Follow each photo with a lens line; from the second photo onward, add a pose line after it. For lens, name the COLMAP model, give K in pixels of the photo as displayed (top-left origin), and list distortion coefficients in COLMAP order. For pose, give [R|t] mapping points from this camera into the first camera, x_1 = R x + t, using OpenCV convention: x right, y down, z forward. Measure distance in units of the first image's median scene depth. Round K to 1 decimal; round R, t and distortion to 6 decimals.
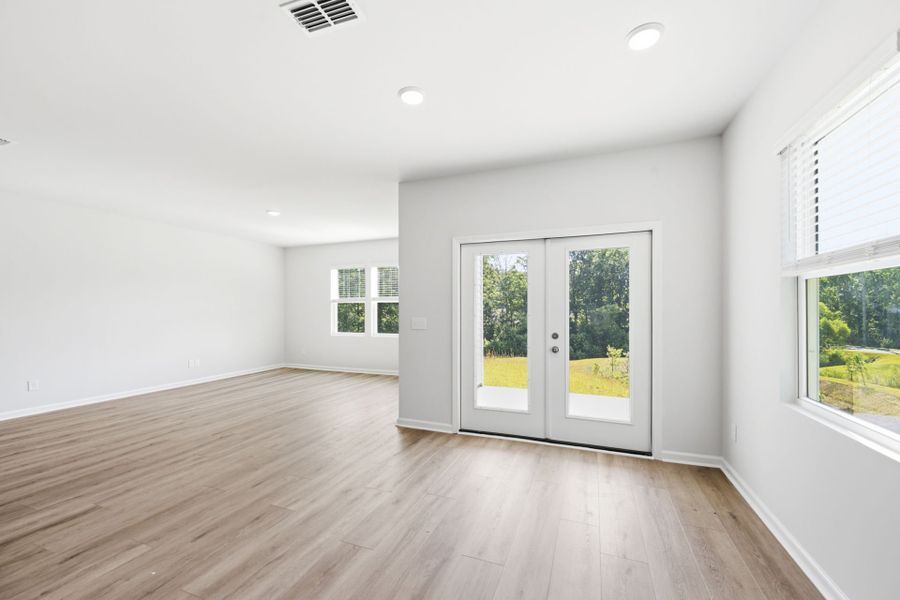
lens RADIAL K [[360.9, 0, 453.3], [0, 360.9, 310.2], [0, 0, 1]] dist [-0.000278, 0.000074]
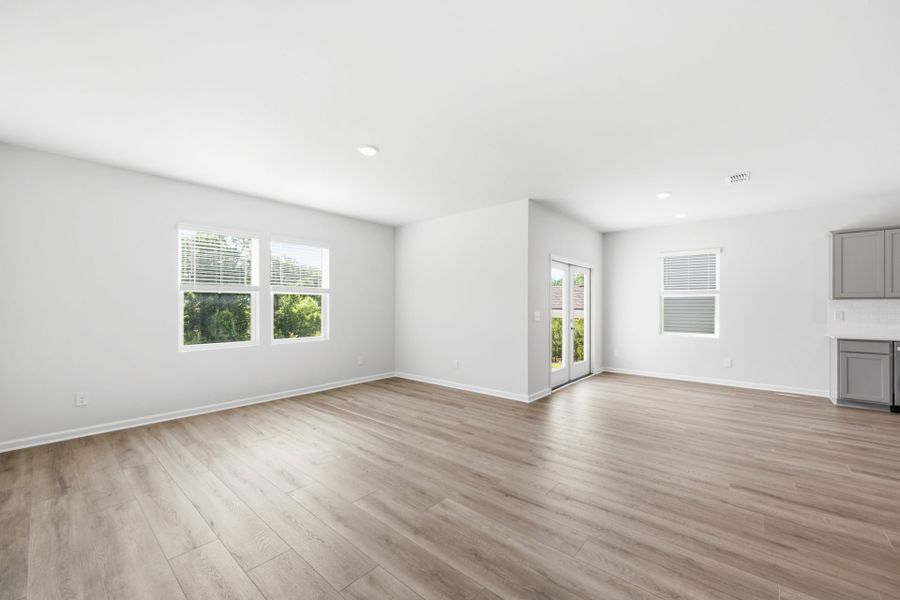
lens RADIAL K [[355.3, 0, 451.9], [0, 355.3, 303.1], [0, 0, 1]] dist [-0.000336, 0.000147]
pose [[0.329862, 0.009044, 0.943986, -1.439000], [-0.000935, 0.999957, -0.009254, 0.003562], [-0.944029, 0.002170, 0.329857, 0.910350]]
